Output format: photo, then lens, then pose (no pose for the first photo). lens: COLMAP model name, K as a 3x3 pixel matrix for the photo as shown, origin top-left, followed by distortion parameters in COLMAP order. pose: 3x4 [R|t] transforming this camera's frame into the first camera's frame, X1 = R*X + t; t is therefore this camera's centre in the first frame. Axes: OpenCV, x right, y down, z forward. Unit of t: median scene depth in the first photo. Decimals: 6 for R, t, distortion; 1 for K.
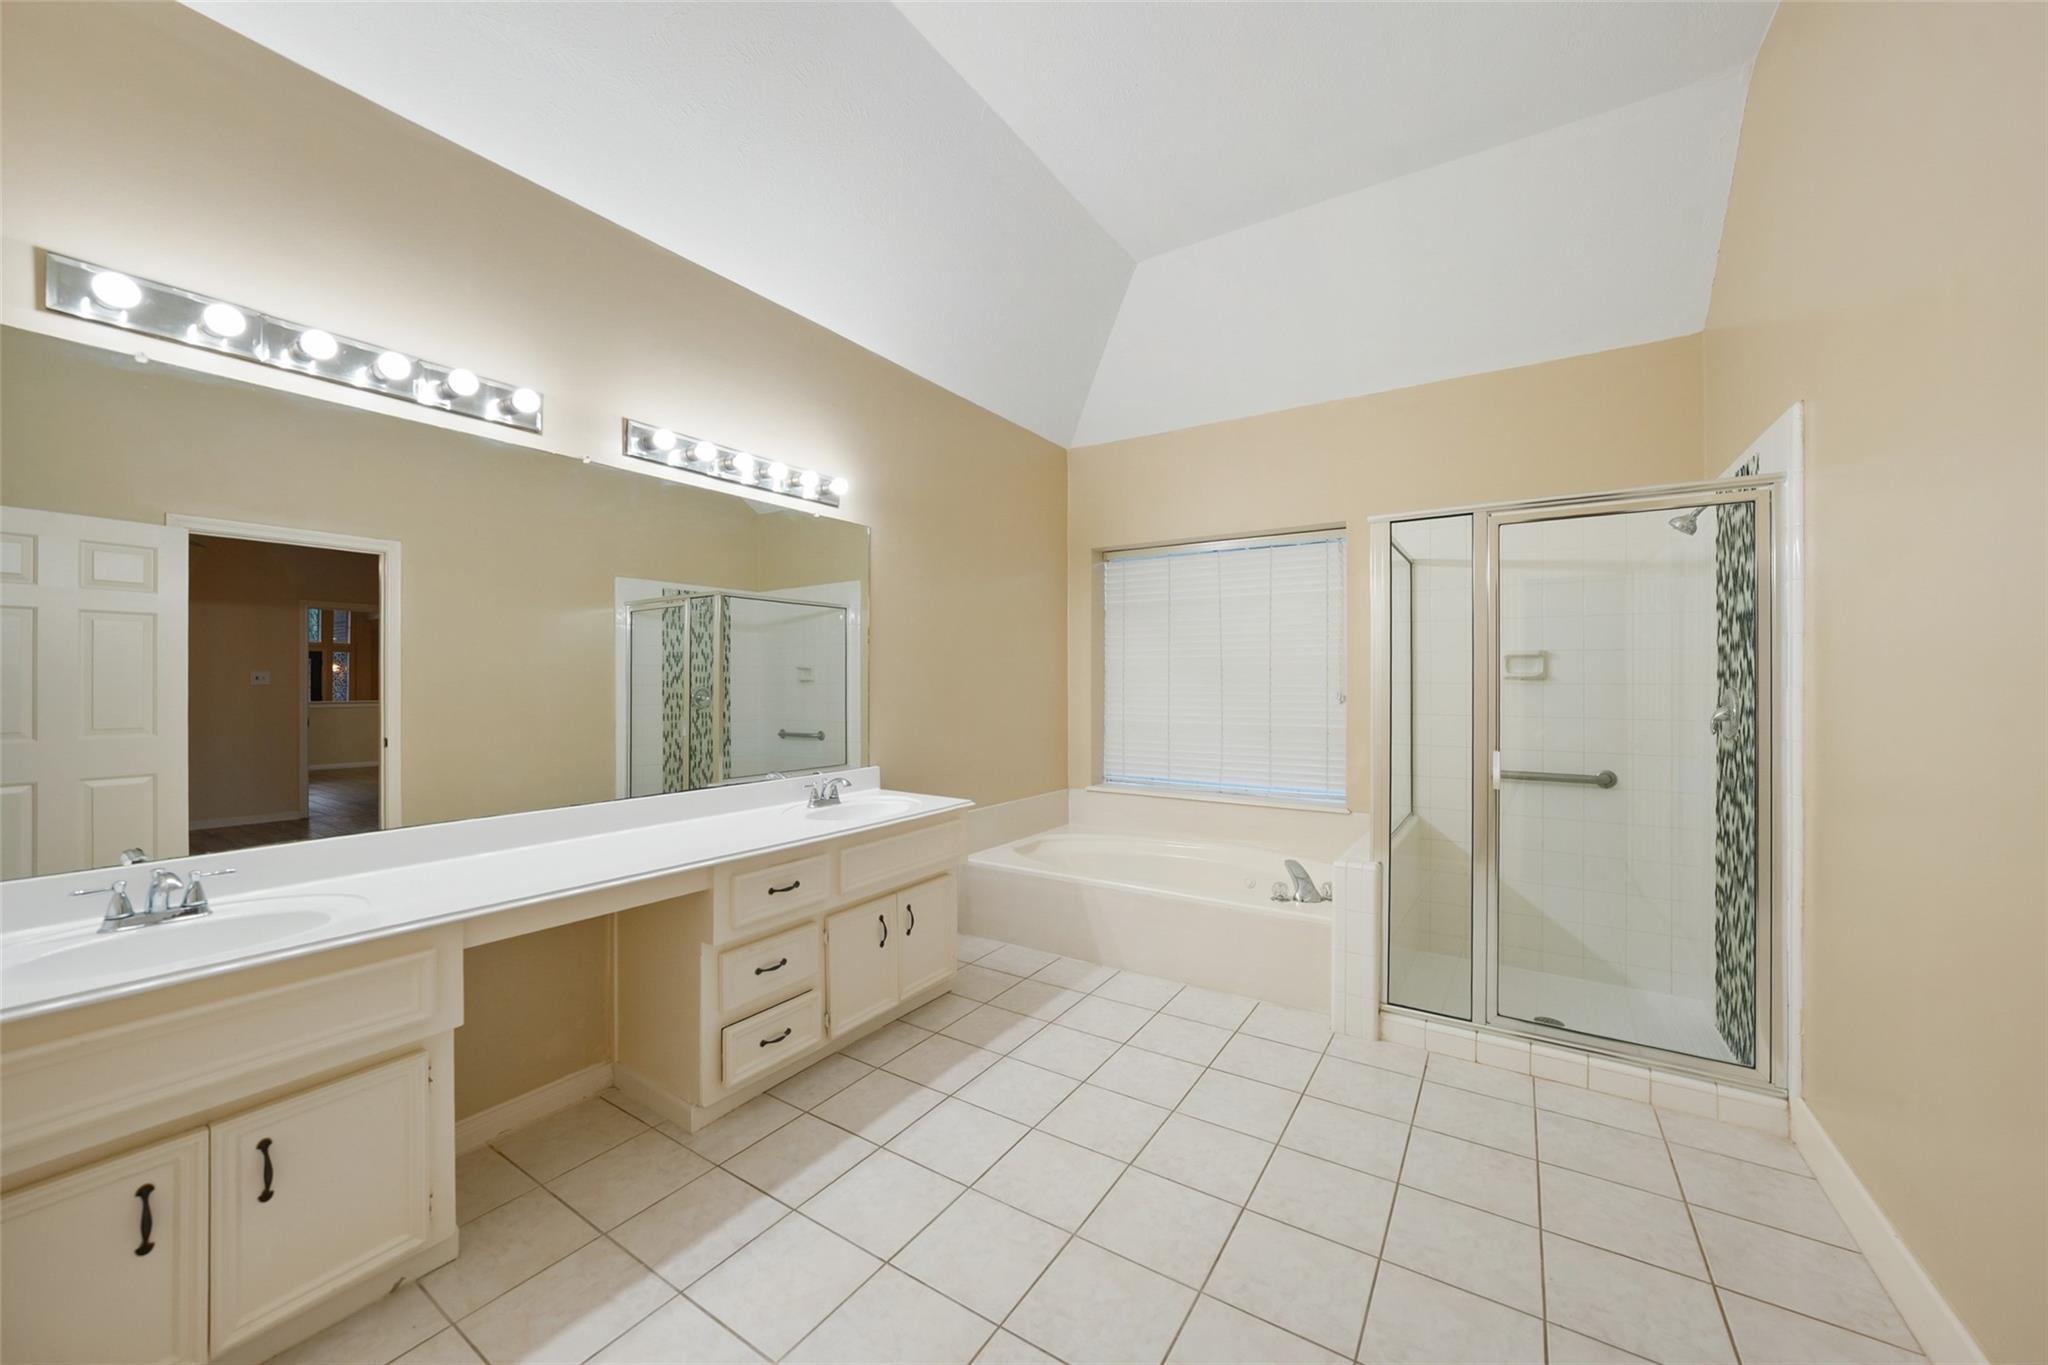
lens RADIAL K [[752.6, 0, 1014.7], [0, 752.6, 675.3], [0, 0, 1]] dist [-0.027585, 0.005995]
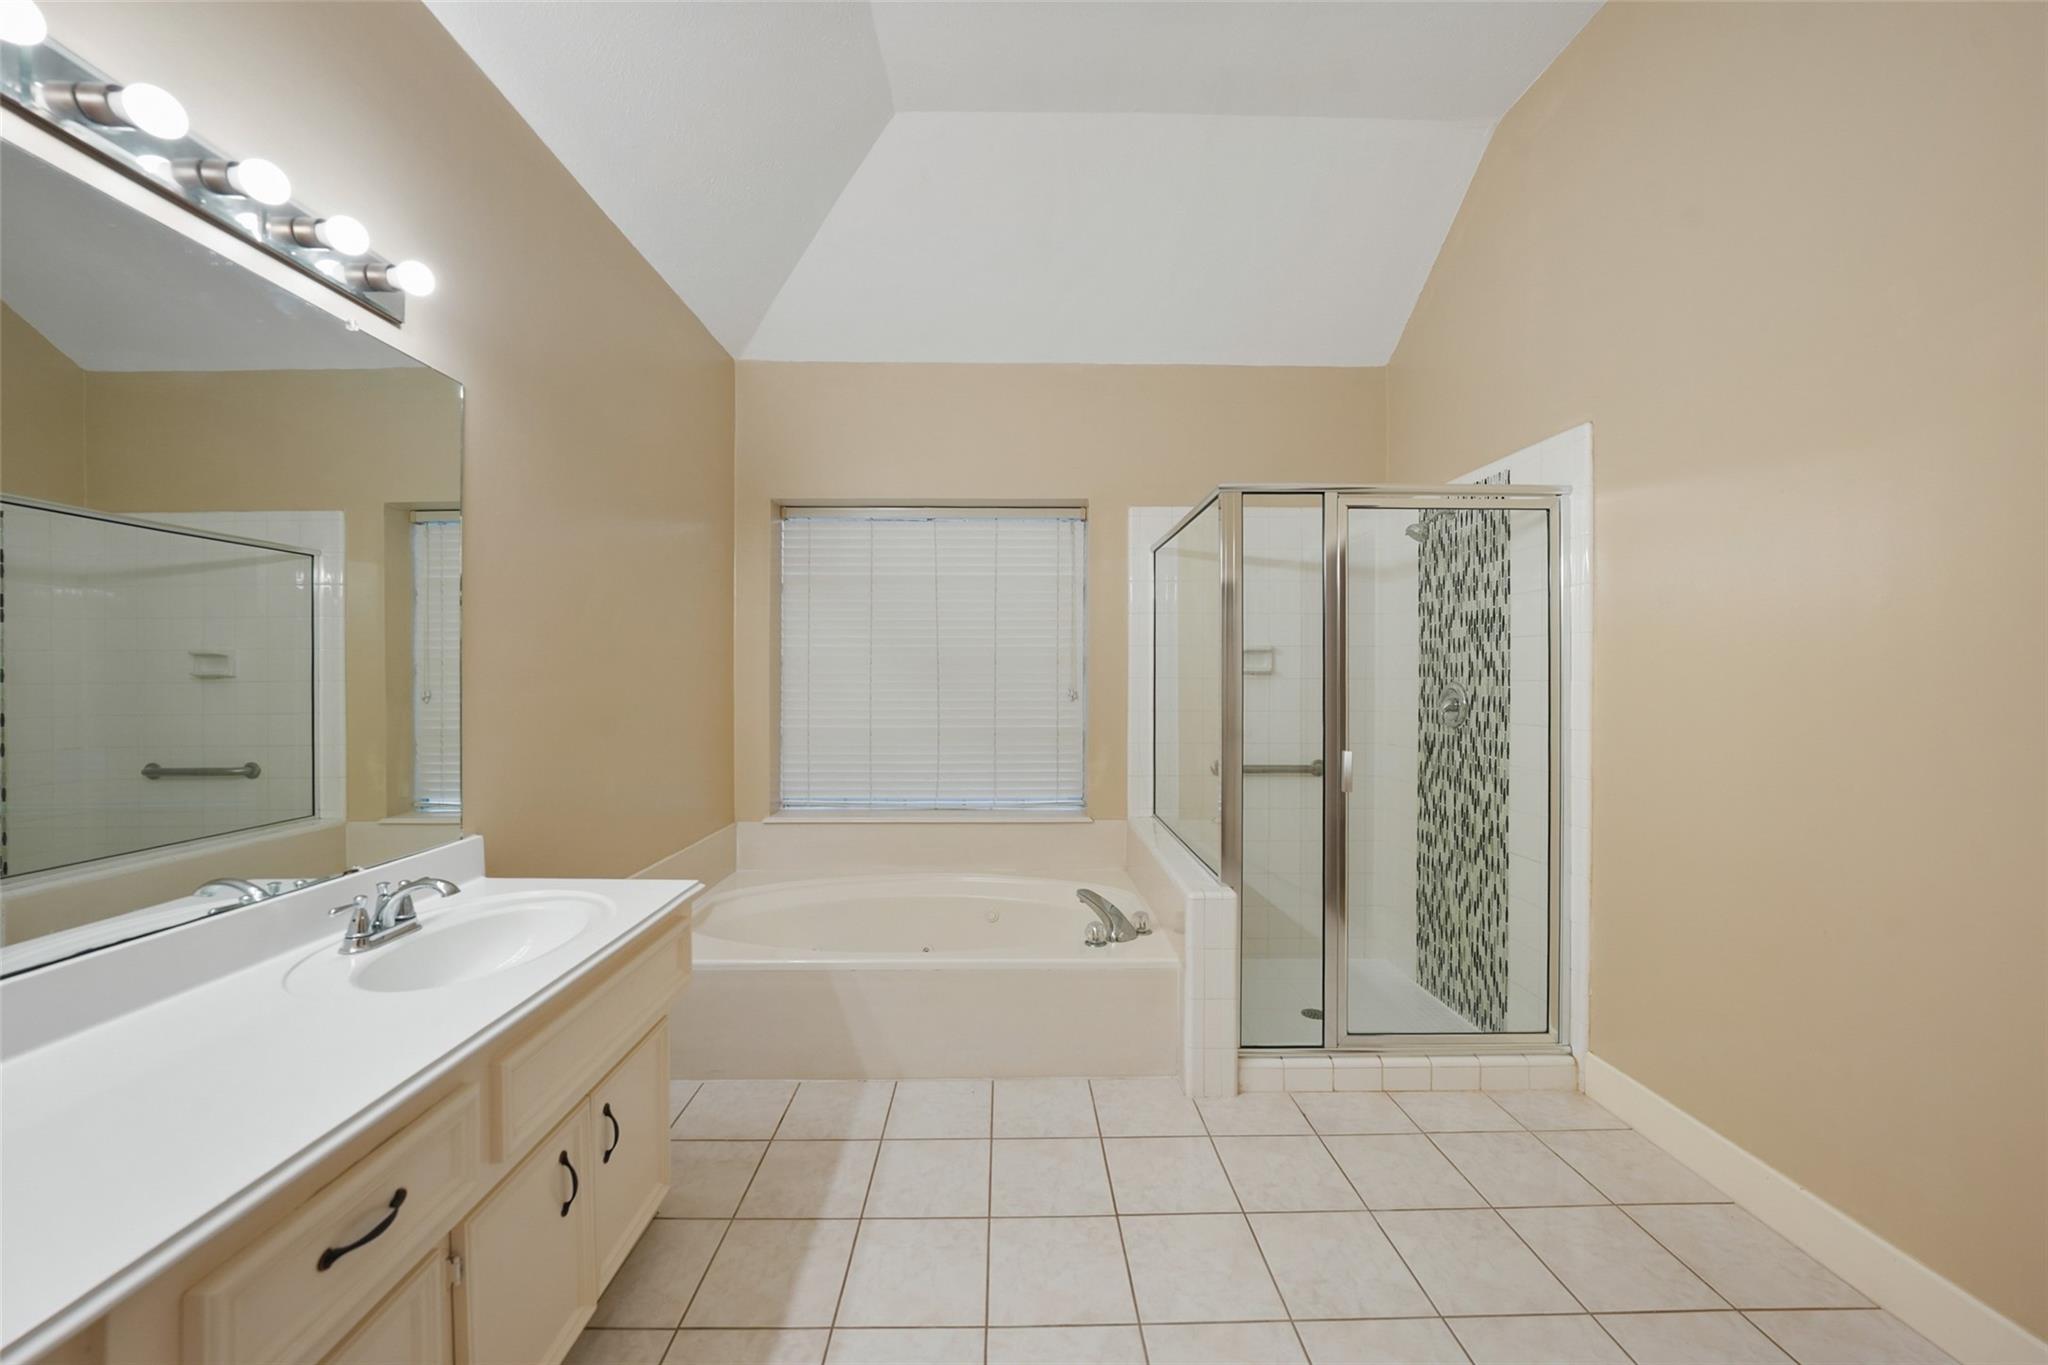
lens RADIAL K [[752.6, 0, 1014.7], [0, 752.6, 675.3], [0, 0, 1]] dist [-0.027585, 0.005995]
pose [[0.823902, 0.000287, 0.566732, -0.187115], [-0.003686, 0.999981, 0.004854, 0.003247], [-0.566720, -0.006088, 0.823888, 0.389802]]
